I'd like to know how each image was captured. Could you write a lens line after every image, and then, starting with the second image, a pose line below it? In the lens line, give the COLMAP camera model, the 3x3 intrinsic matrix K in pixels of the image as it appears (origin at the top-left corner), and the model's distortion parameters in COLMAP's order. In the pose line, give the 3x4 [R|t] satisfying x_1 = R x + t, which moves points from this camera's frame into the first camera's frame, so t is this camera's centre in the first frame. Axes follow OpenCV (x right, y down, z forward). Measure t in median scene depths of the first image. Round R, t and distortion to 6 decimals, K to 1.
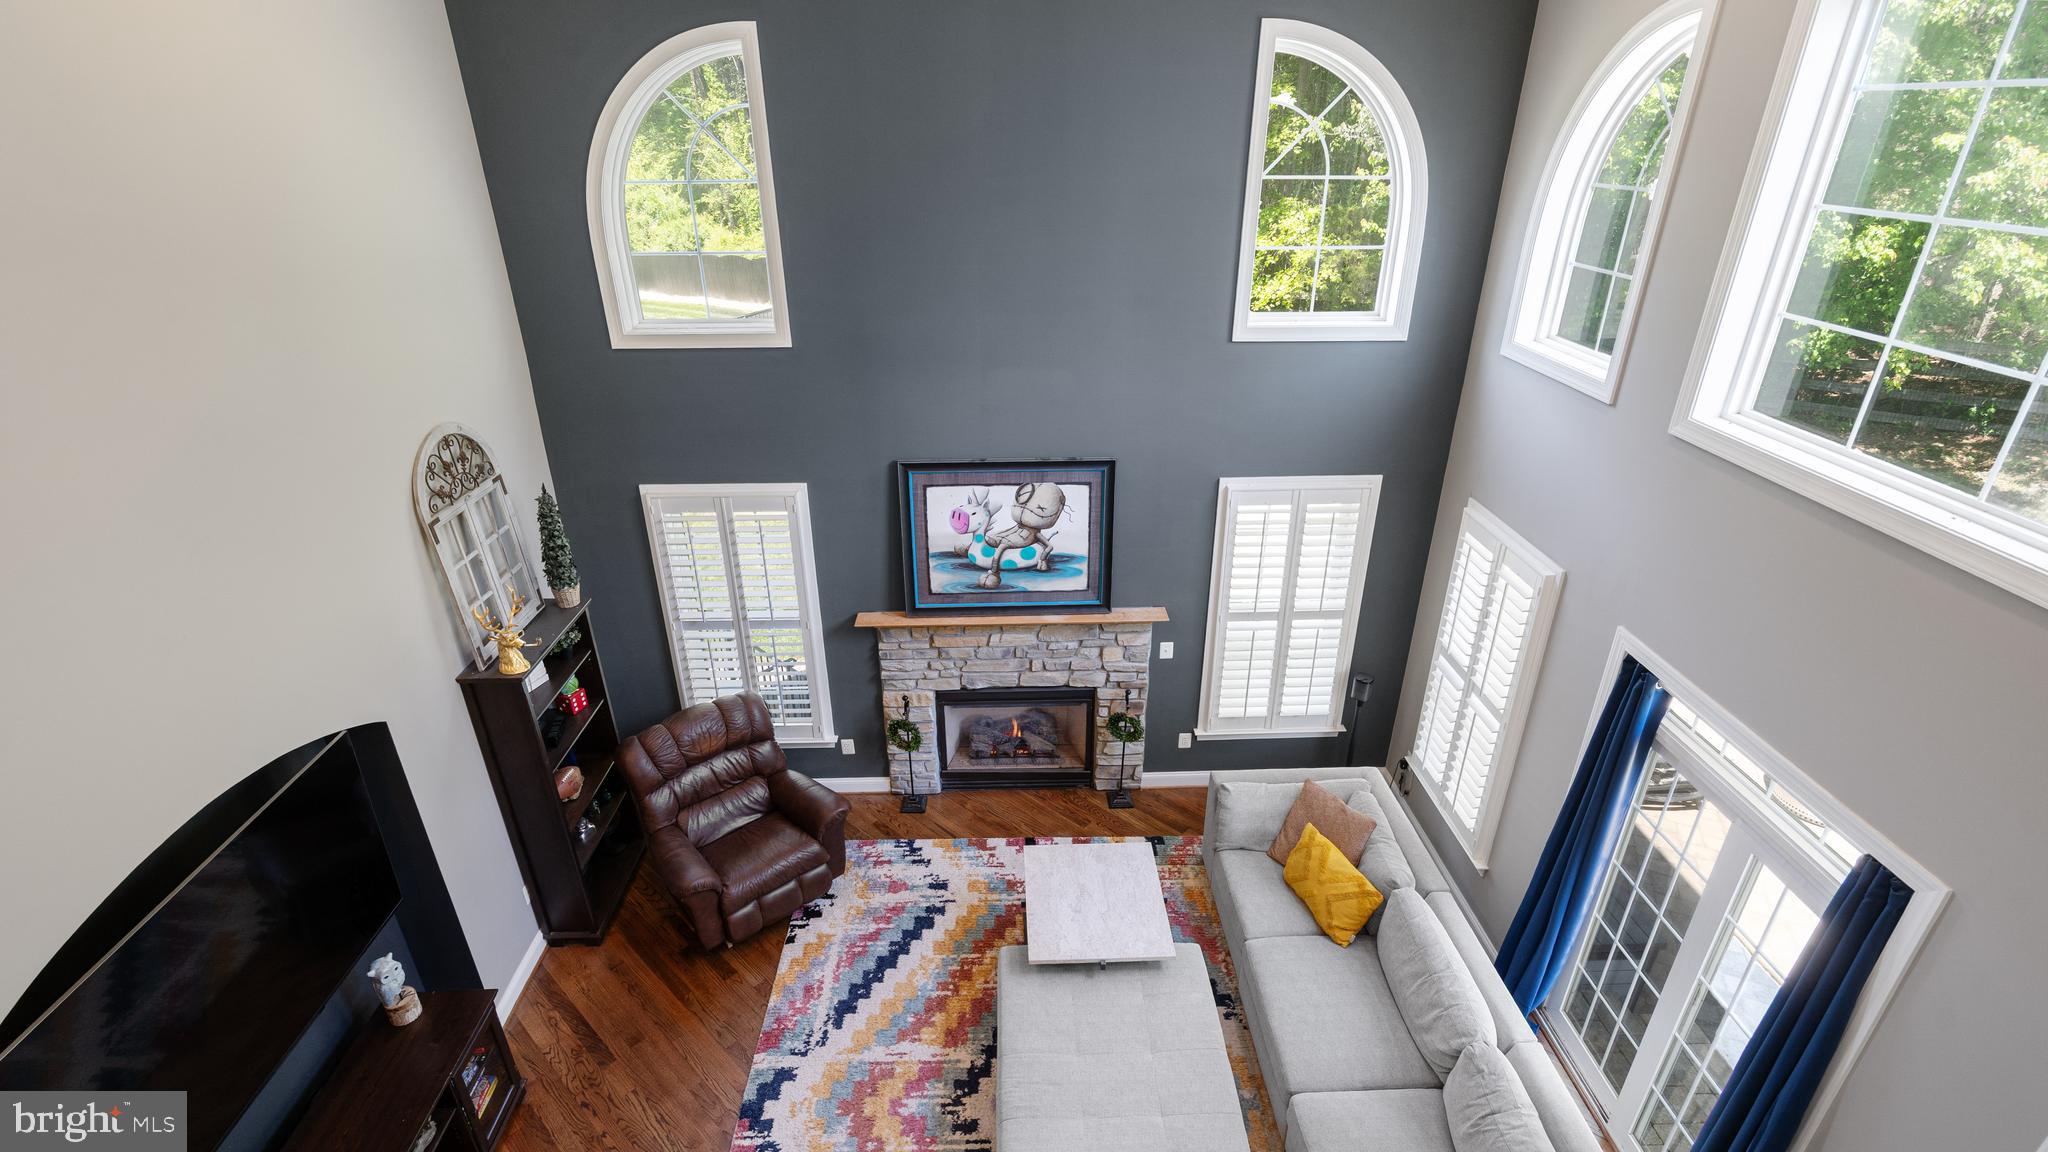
lens RADIAL K [[952.7, 0, 1024.0], [0, 952.7, 576.0], [0, 0, 1]] dist [-0.001030, 0.000173]
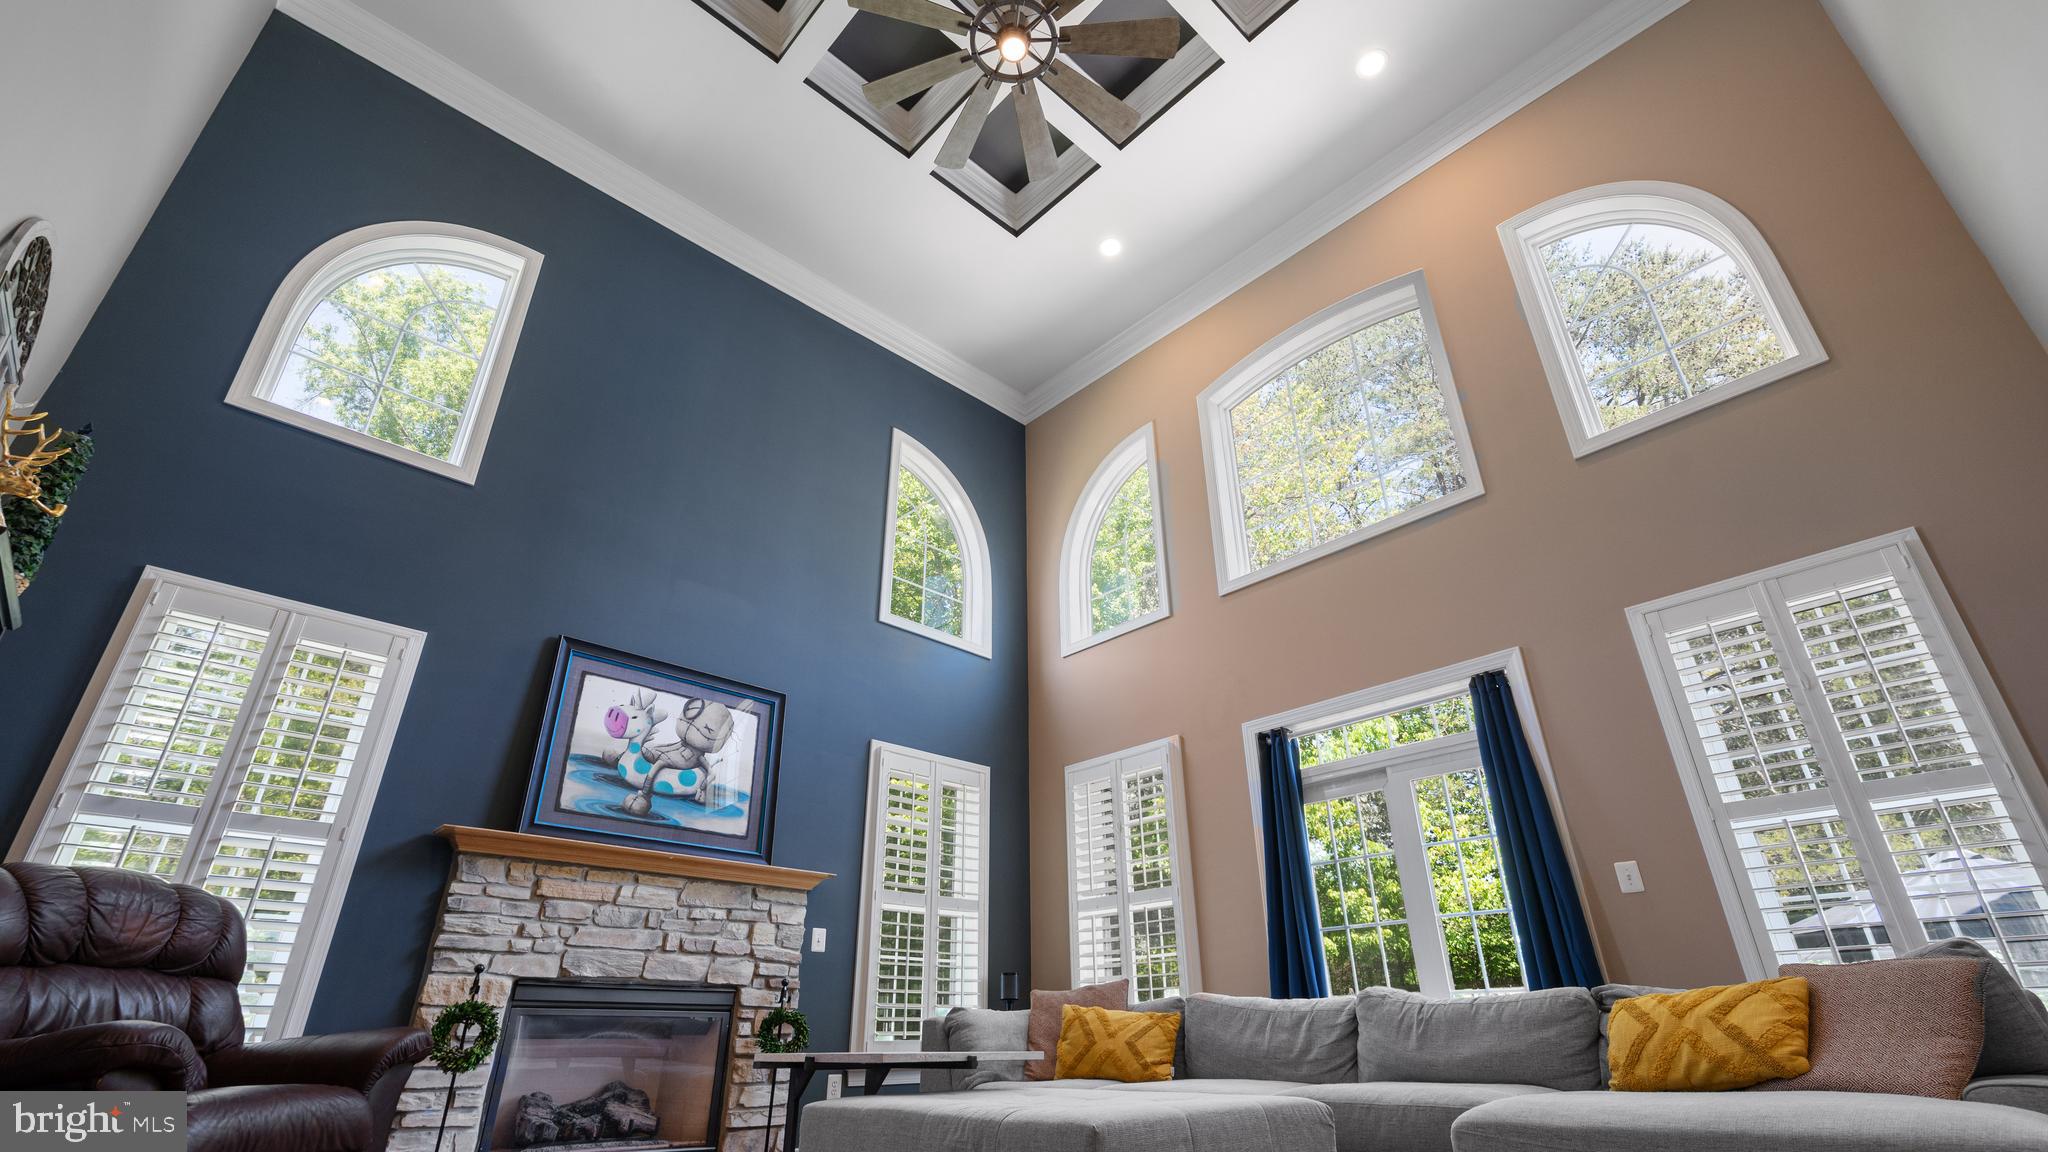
lens RADIAL K [[925.7, 0, 1024.0], [0, 925.7, 576.0], [0, 0, 1]] dist [0.000734, -0.000056]
pose [[0.745980, 0.302508, 0.593299, -0.323819], [0.293434, 0.650439, -0.700589, 0.538283], [-0.597838, 0.696720, 0.396448, 0.372558]]
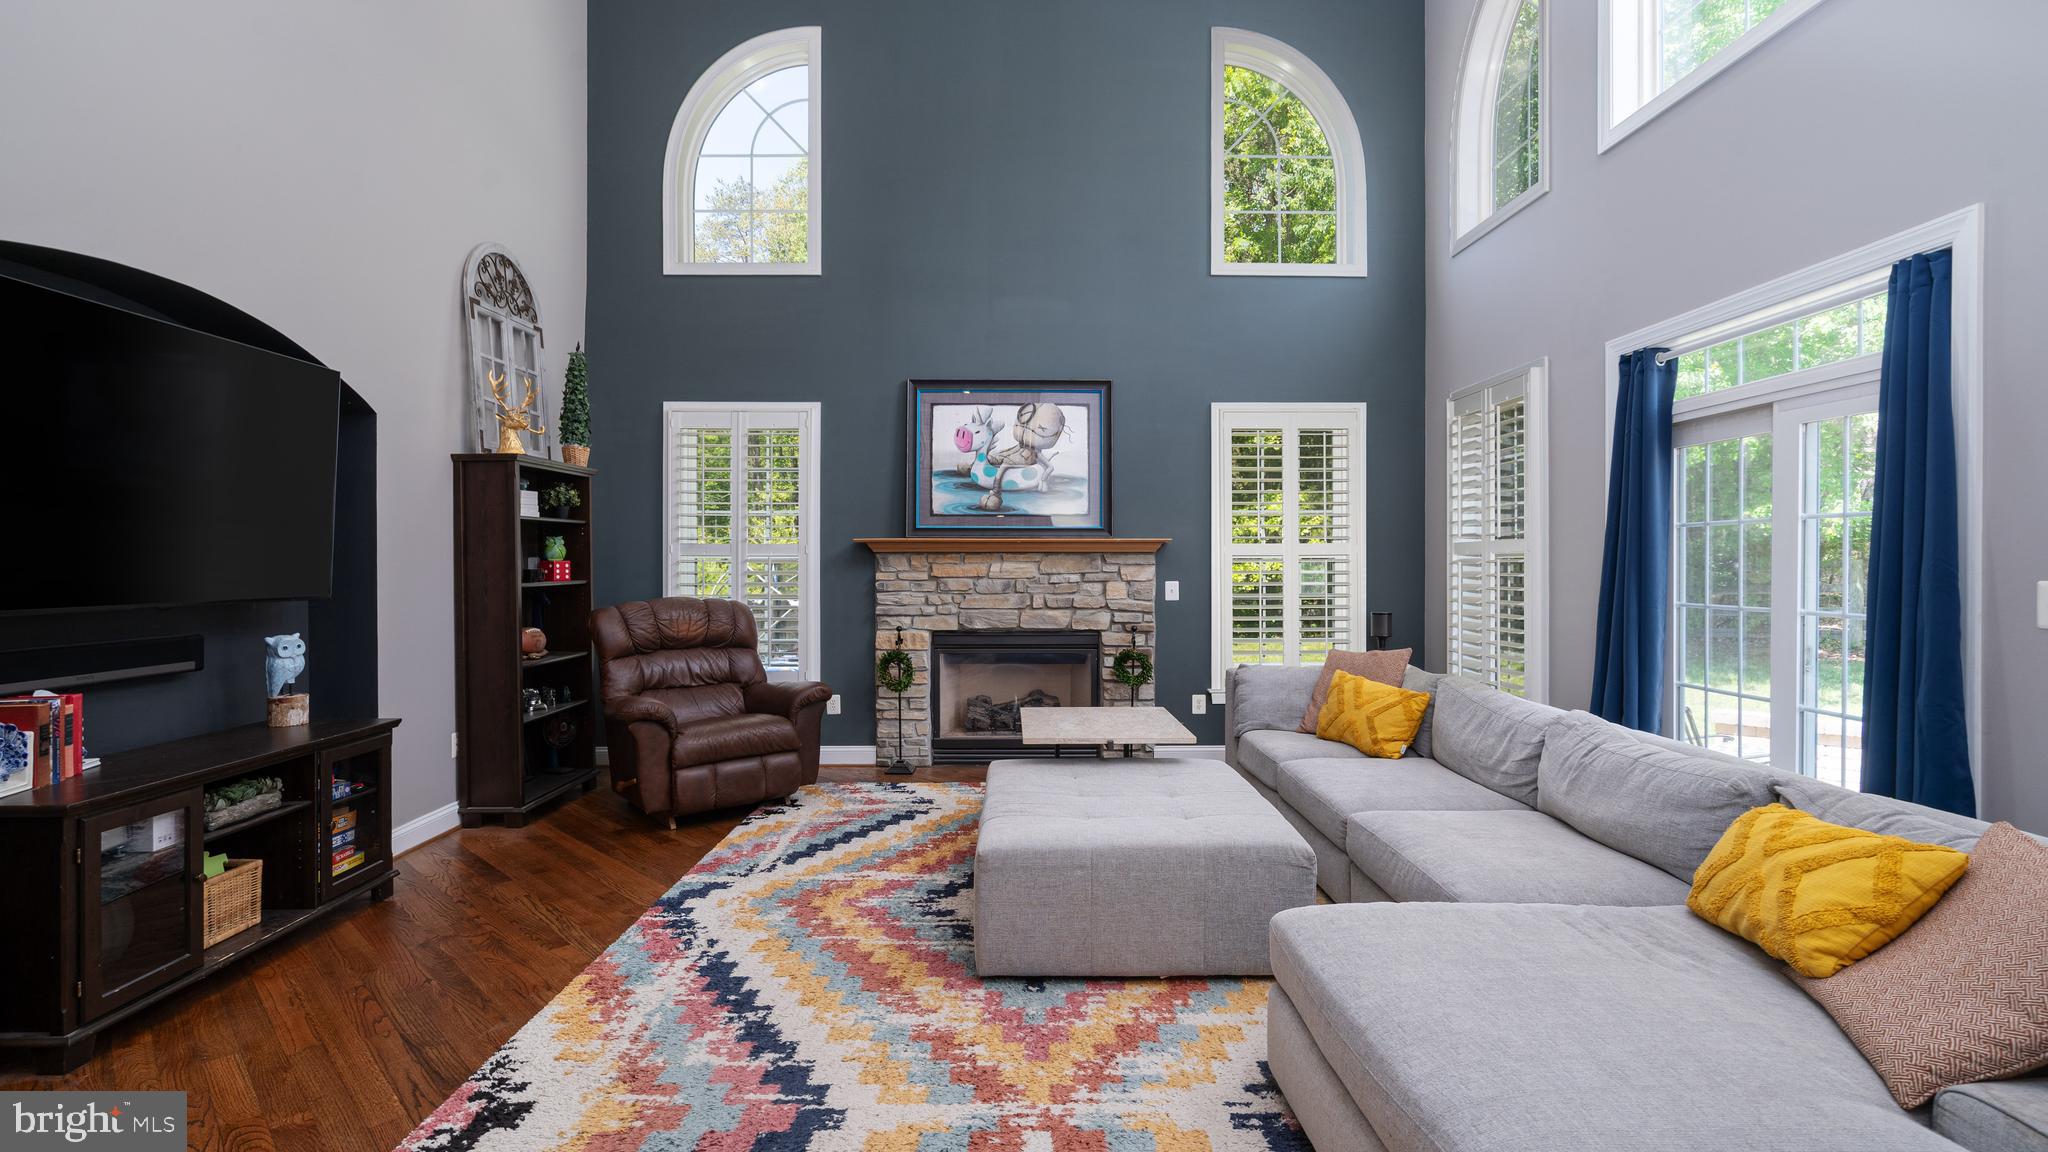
lens RADIAL K [[932.0, 0, 1023.3], [0, 932.0, 558.9], [0, 0, 1]] dist [-0.001952, 0.000443]
pose [[0.999863, 0.004868, -0.015840, 0.014436], [-0.011336, 0.898174, -0.439493, 0.507189], [0.012088, 0.439612, 0.898106, 0.145617]]
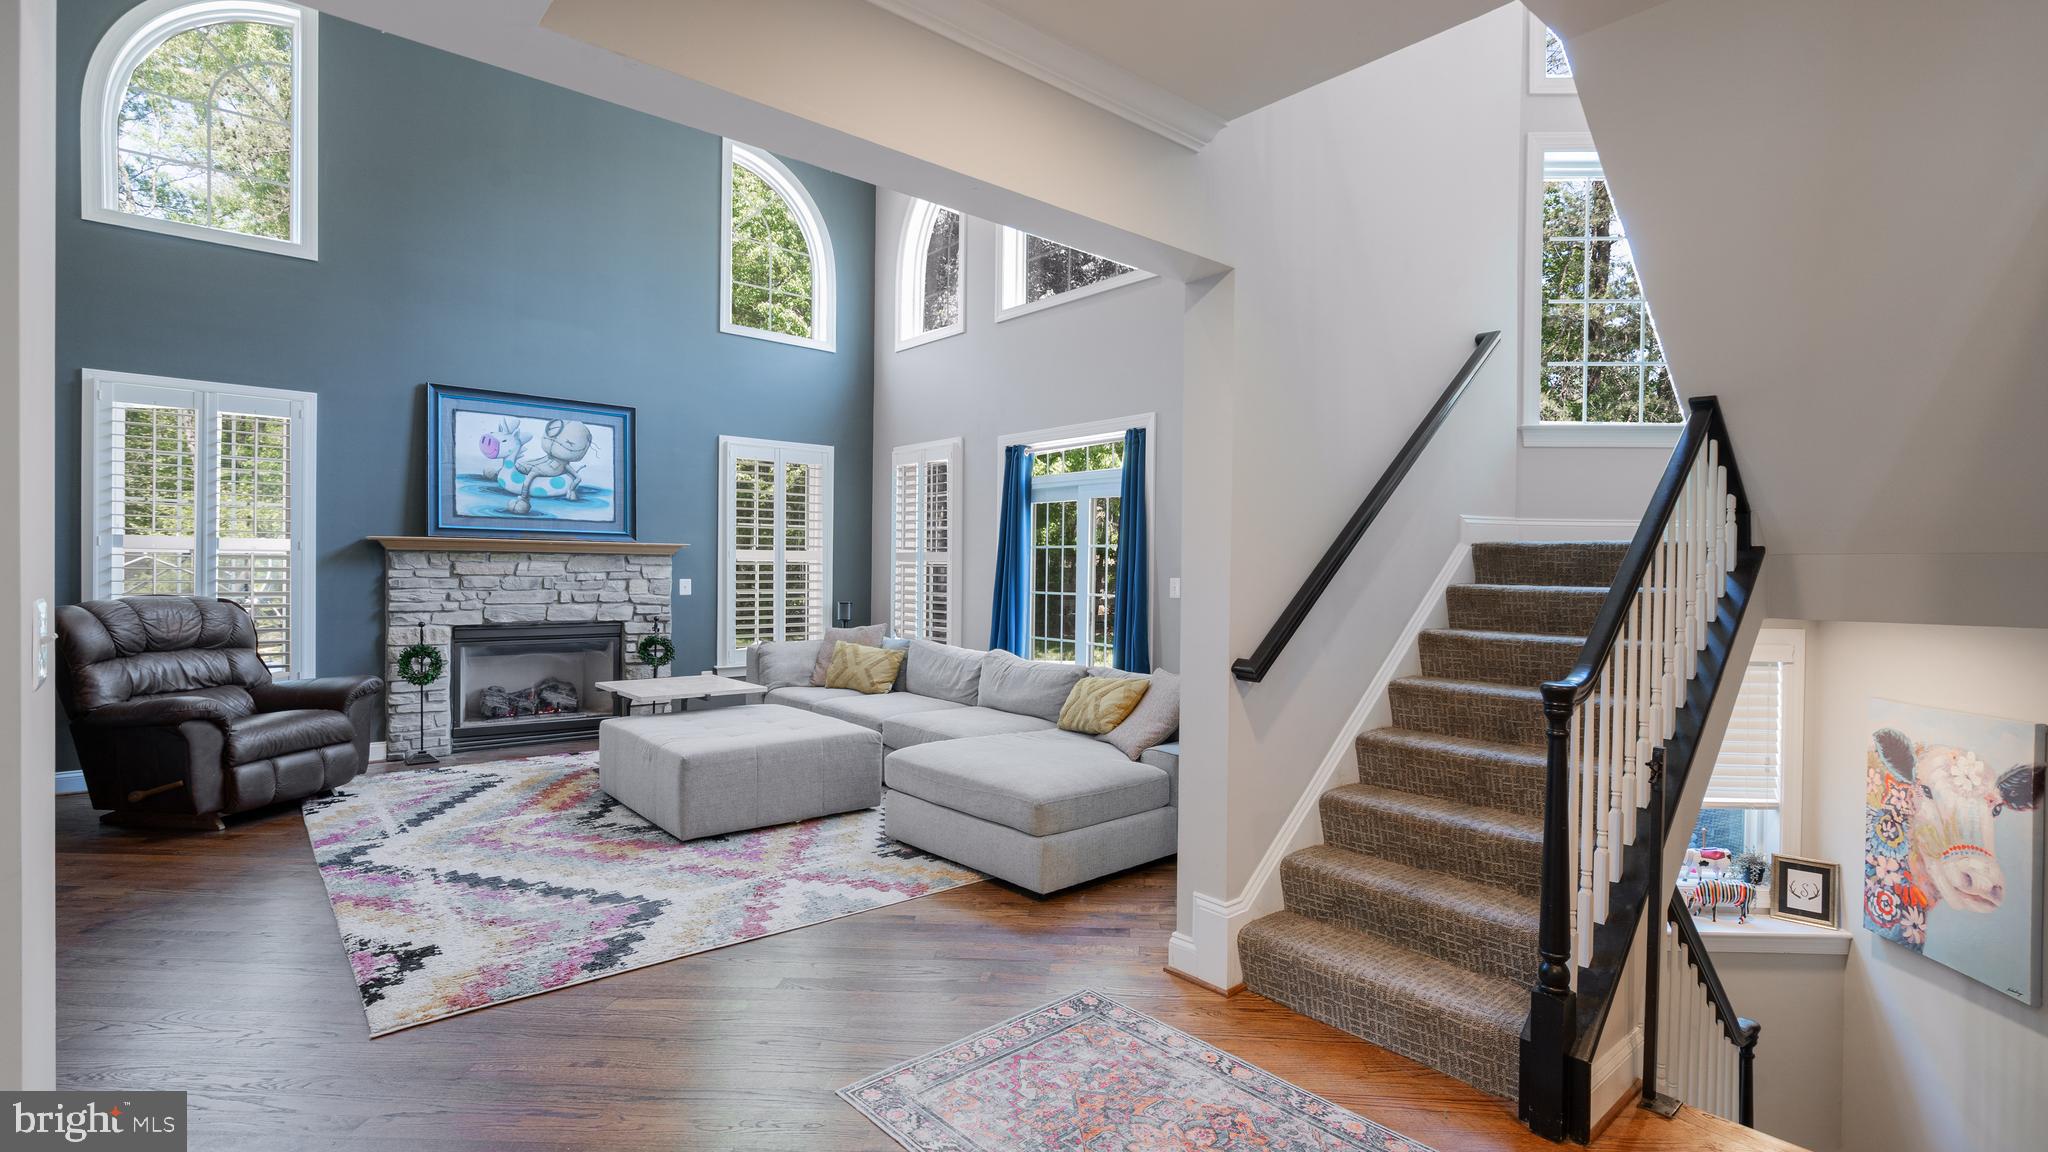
lens RADIAL K [[955.9, 0, 1076.2], [0, 955.9, 576.8], [0, 0, 1]] dist [0.003359, 0.000975]
pose [[0.758627, 0.009184, 0.651460, -0.275535], [0.268490, 0.906644, -0.325438, 0.630131], [-0.593631, 0.421797, 0.685339, -0.108426]]
